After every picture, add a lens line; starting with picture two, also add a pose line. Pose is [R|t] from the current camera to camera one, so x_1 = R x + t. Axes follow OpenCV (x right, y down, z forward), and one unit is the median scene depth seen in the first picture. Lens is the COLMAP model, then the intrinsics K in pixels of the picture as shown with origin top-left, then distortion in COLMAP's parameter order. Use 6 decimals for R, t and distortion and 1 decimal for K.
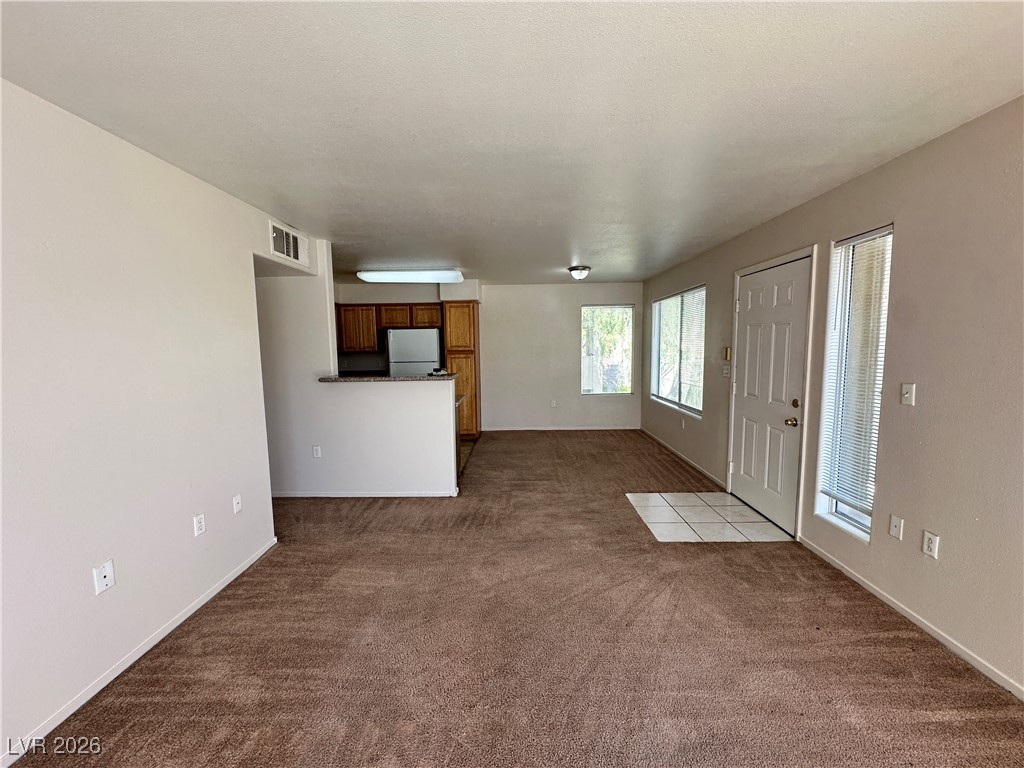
lens RADIAL K [[409.2, 0, 505.9], [0, 409.2, 385.6], [0, 0, 1]] dist [-0.003580, 0.000738]
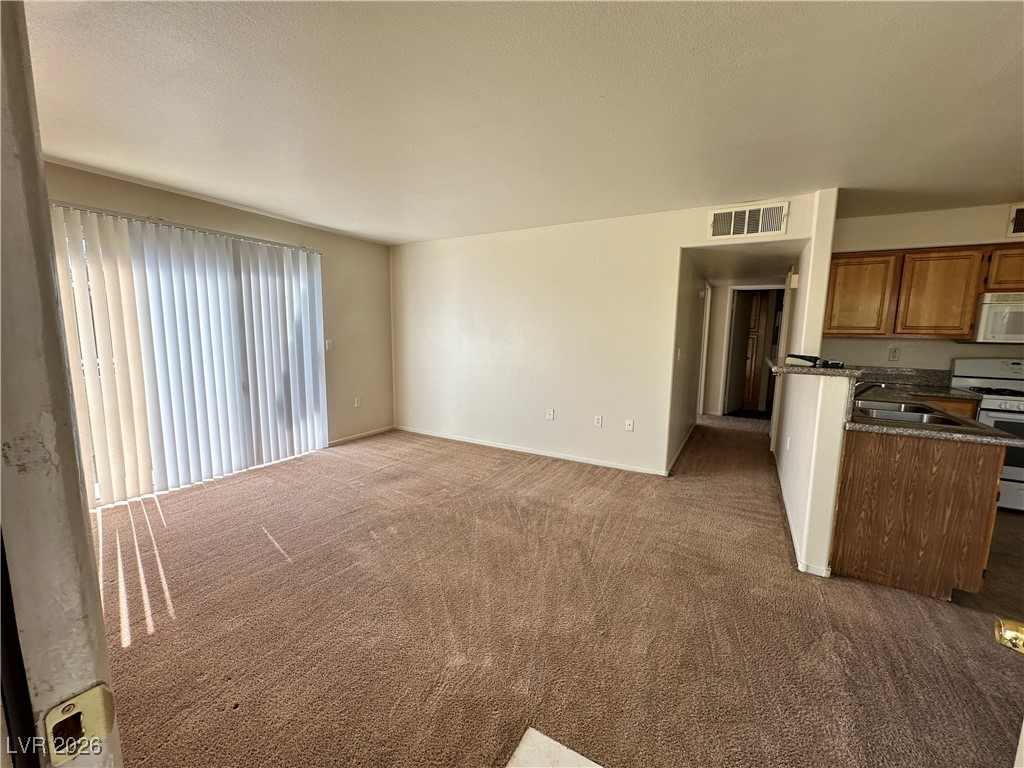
lens RADIAL K [[409.2, 0, 516.5], [0, 409.2, 384.1], [0, 0, 1]] dist [-0.003580, 0.000738]
pose [[-0.454233, 0.126341, -0.881879, 0.365699], [-0.097904, 0.976818, 0.190370, -0.046417], [0.885487, 0.172811, -0.431334, 0.539367]]
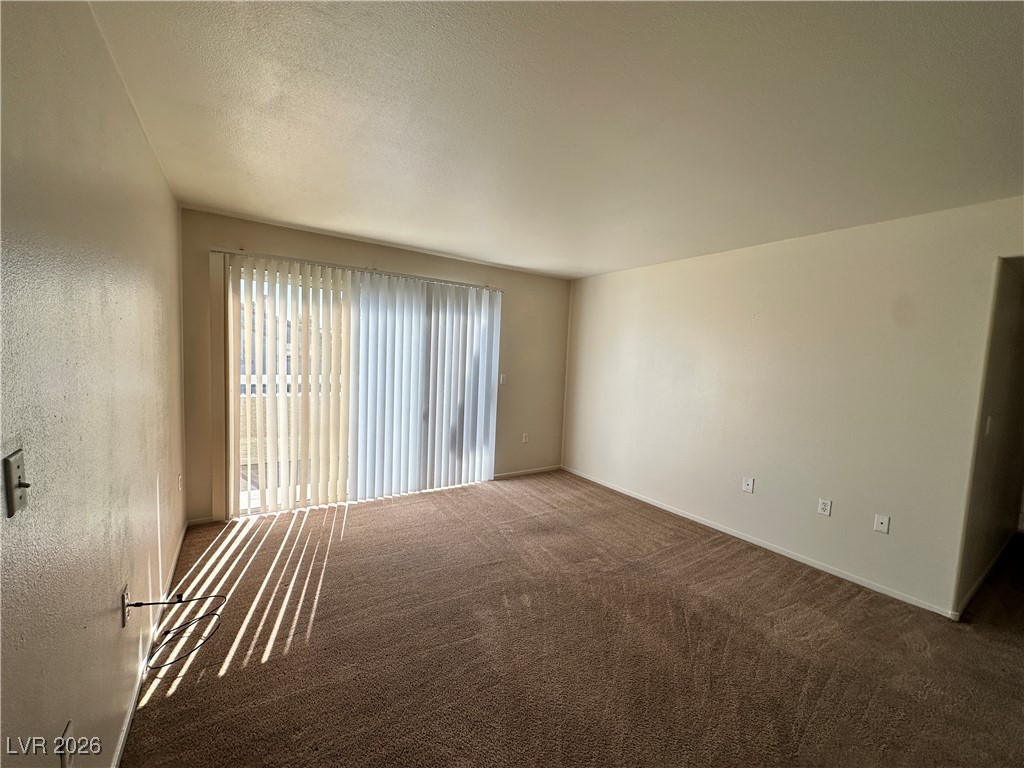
lens RADIAL K [[409.2, 0, 513.7], [0, 409.2, 384.1], [0, 0, 1]] dist [-0.003580, 0.000738]
pose [[-0.807136, 0.022516, -0.589936, 0.287936], [-0.091620, 0.982388, 0.162847, -0.057111], [0.583213, 0.185490, -0.790858, 0.516794]]
